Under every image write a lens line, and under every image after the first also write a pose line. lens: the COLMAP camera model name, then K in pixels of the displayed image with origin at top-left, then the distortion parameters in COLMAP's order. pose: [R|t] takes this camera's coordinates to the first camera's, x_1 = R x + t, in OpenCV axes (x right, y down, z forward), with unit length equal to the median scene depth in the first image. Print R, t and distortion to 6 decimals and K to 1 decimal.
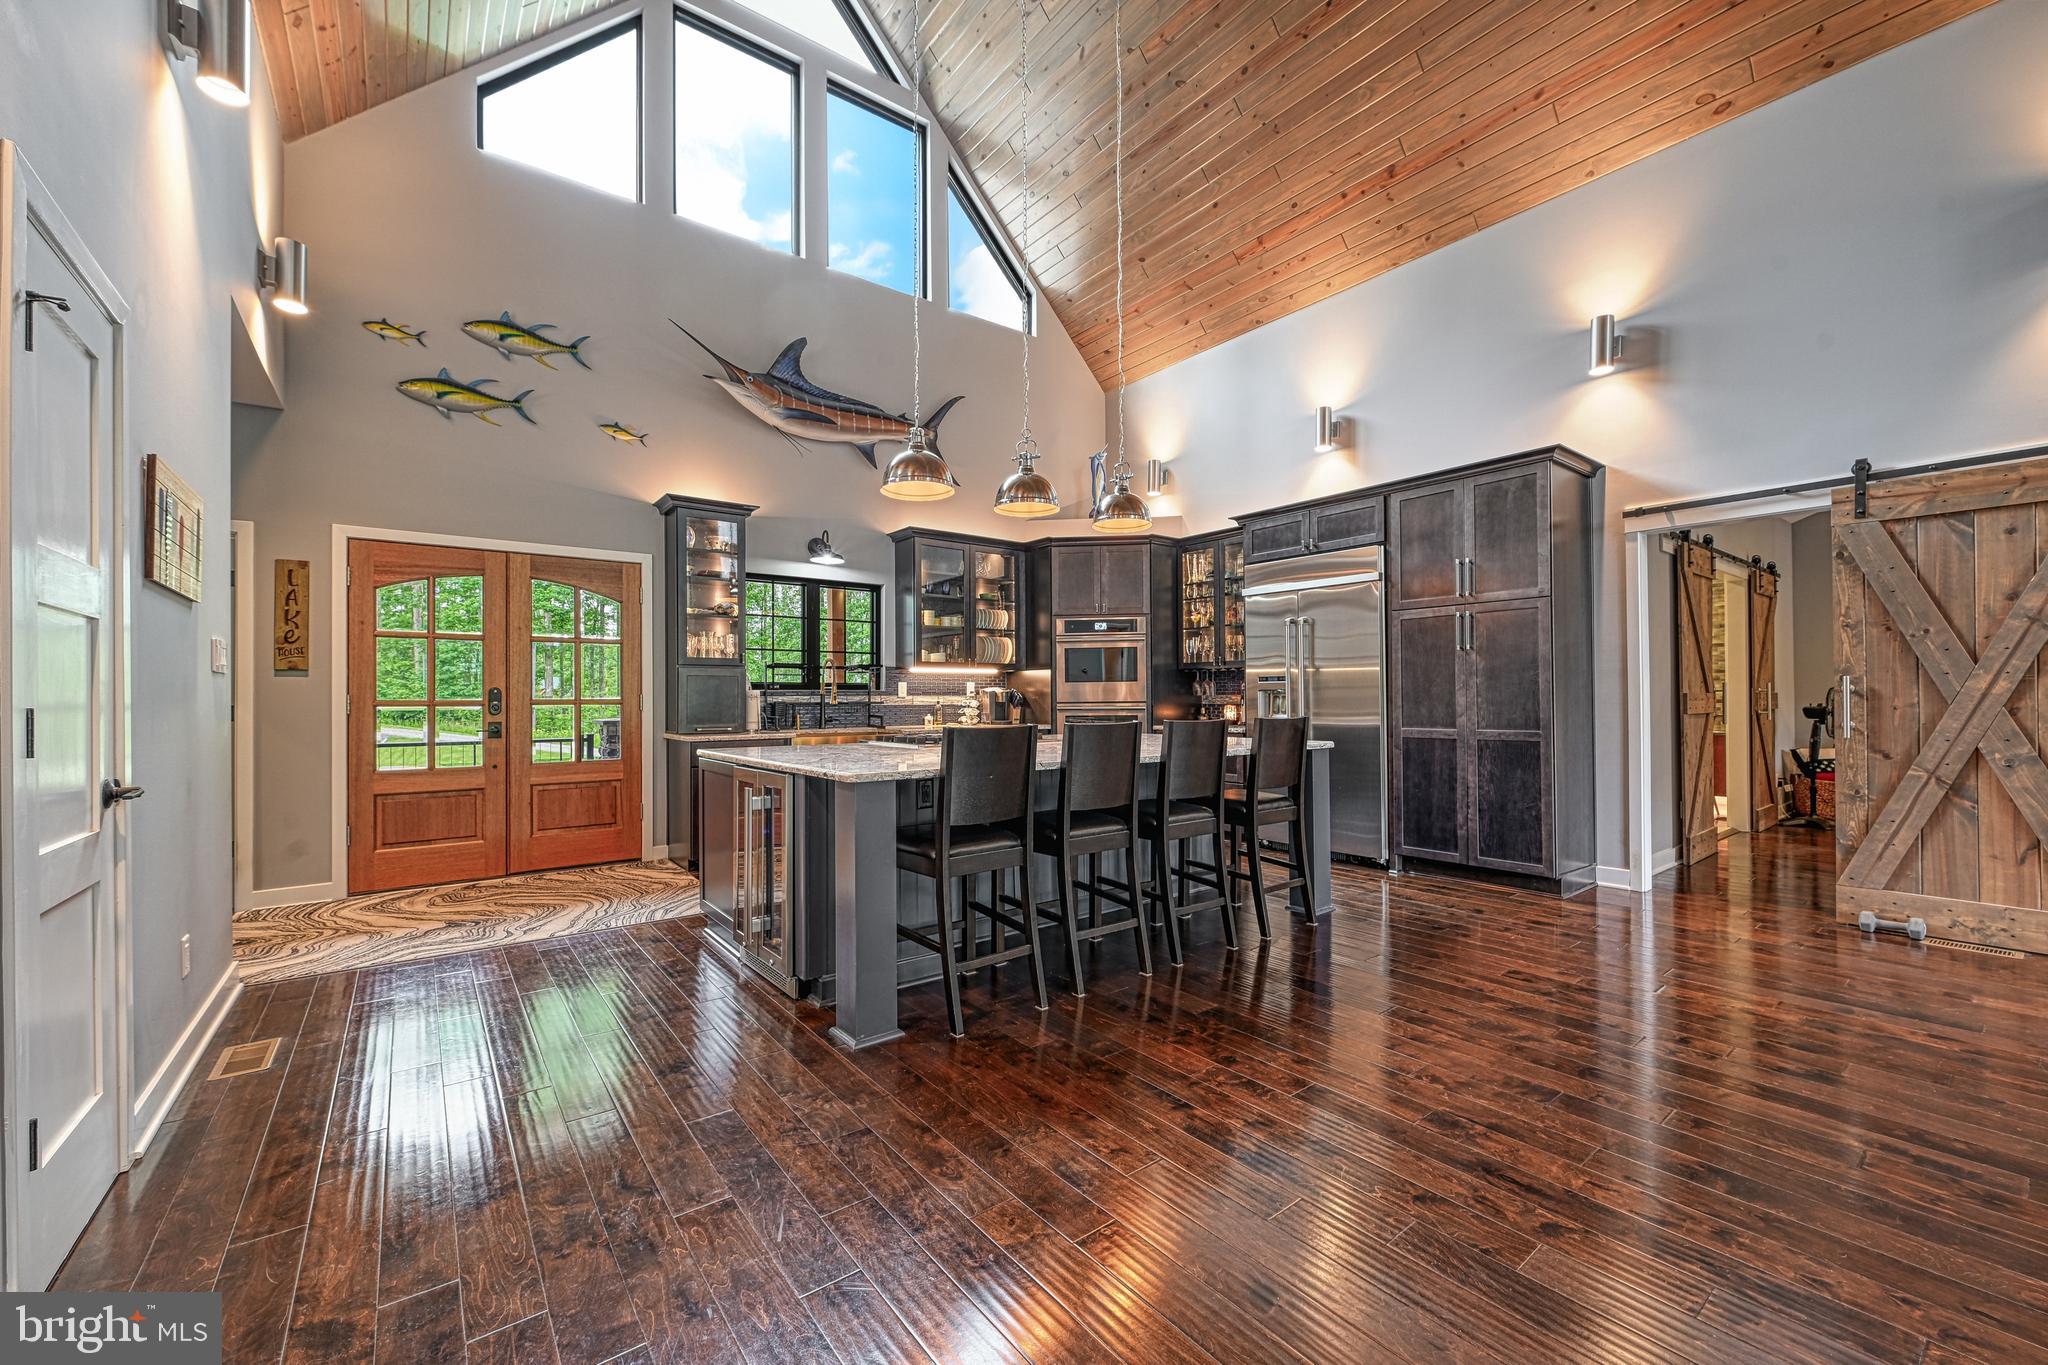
lens RADIAL K [[787.0, 0, 1014.0], [0, 787.0, 691.3], [0, 0, 1]] dist [-0.003723, -0.000112]
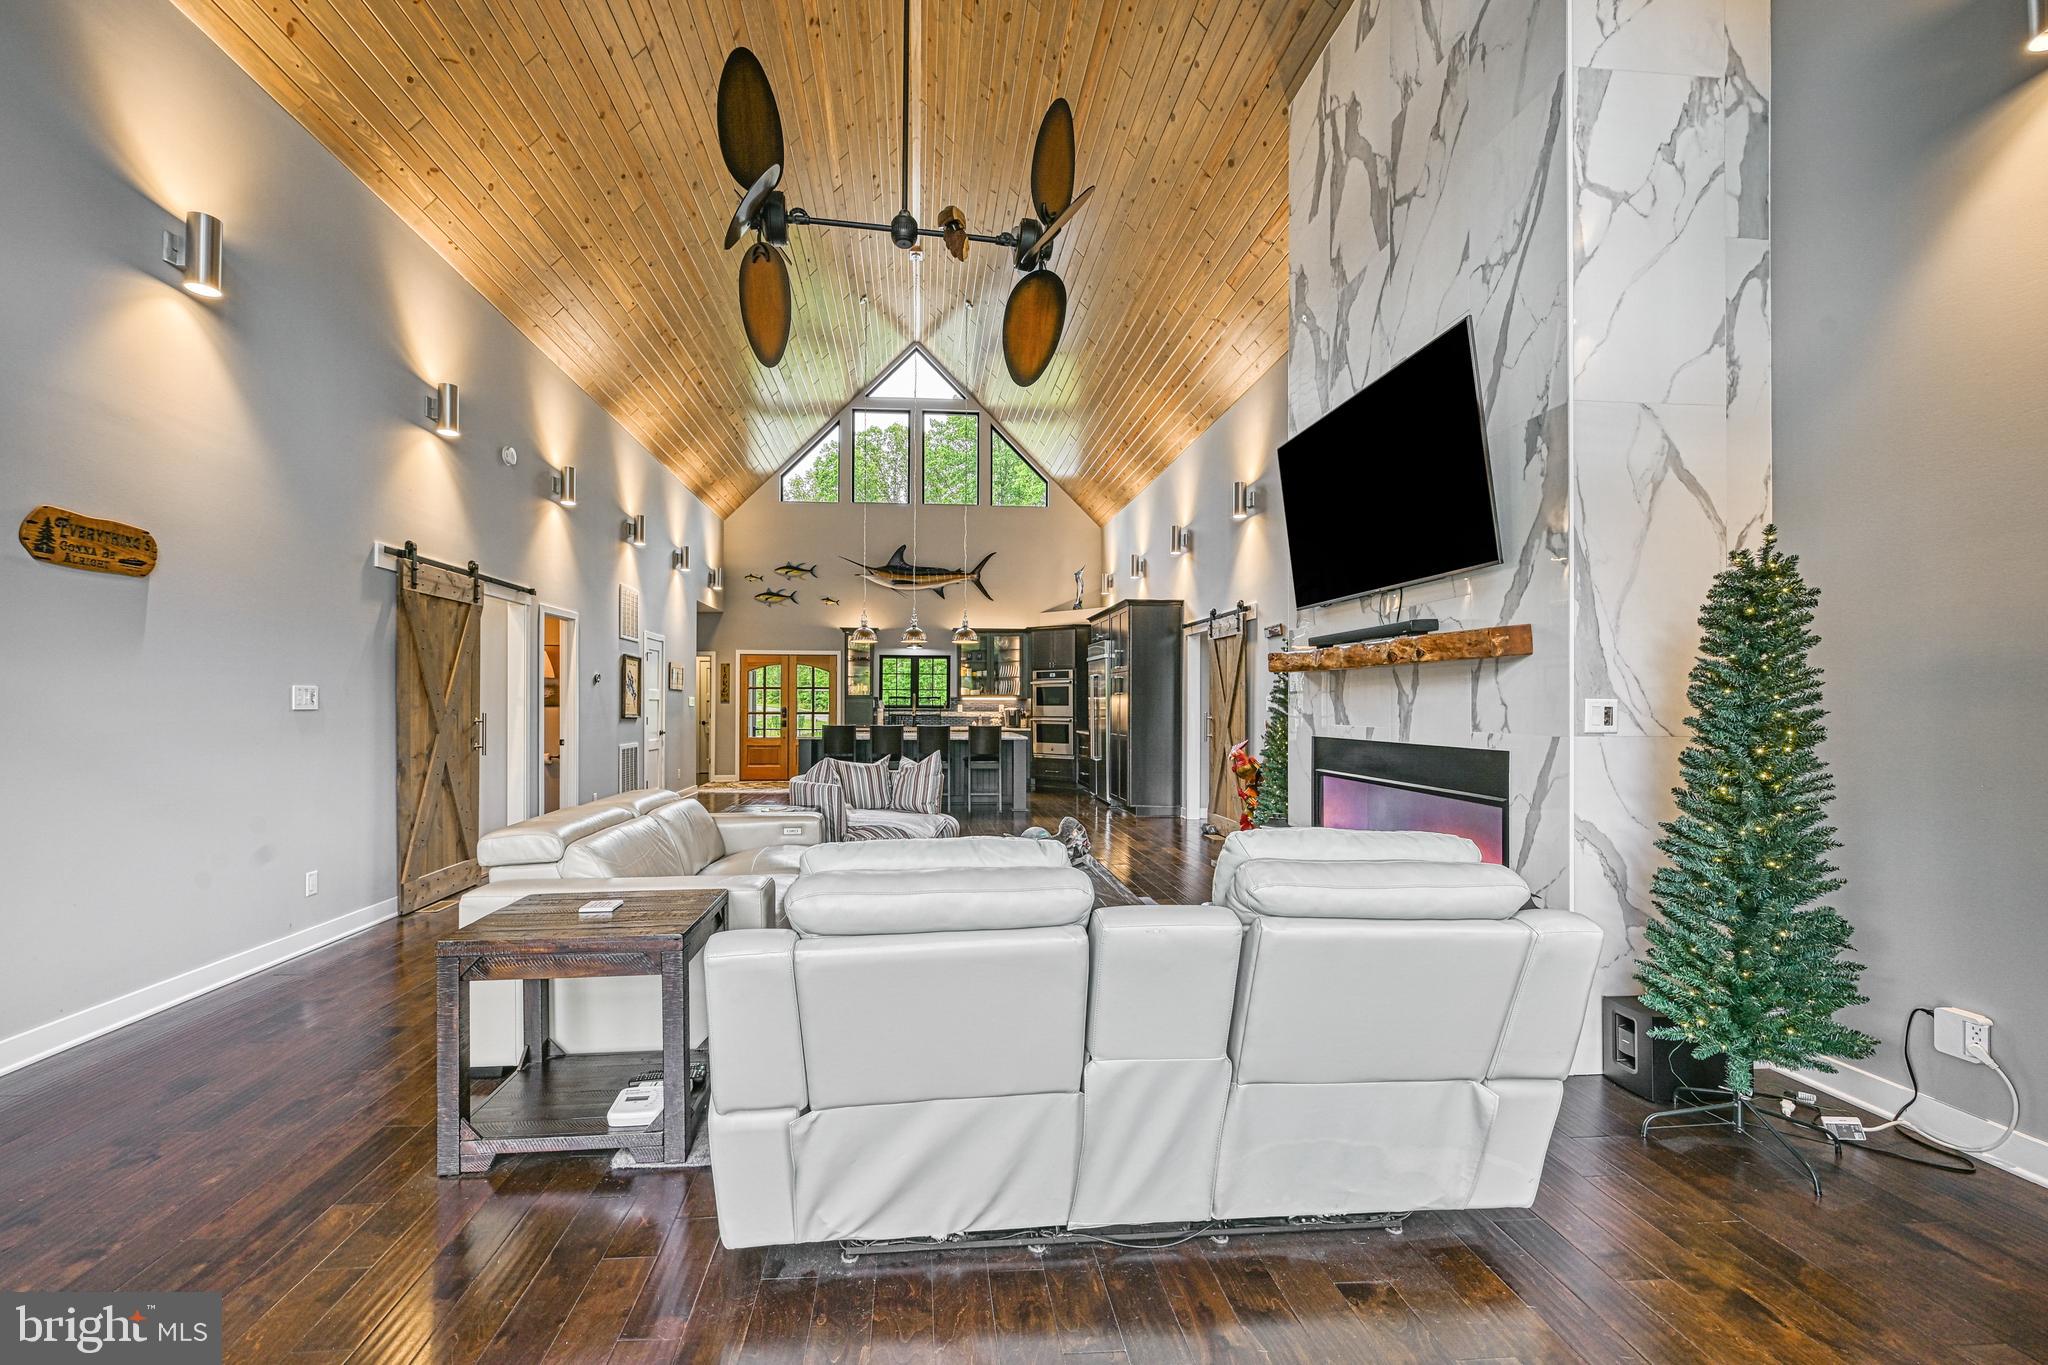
lens RADIAL K [[816.6, 0, 997.6], [0, 816.6, 695.5], [0, 0, 1]] dist [0.000657, -0.000234]
pose [[0.845333, 0.004113, -0.534223, 1.266161], [-0.004287, 0.999990, 0.000915, -0.045456], [0.534222, 0.001517, 0.845343, -0.832834]]
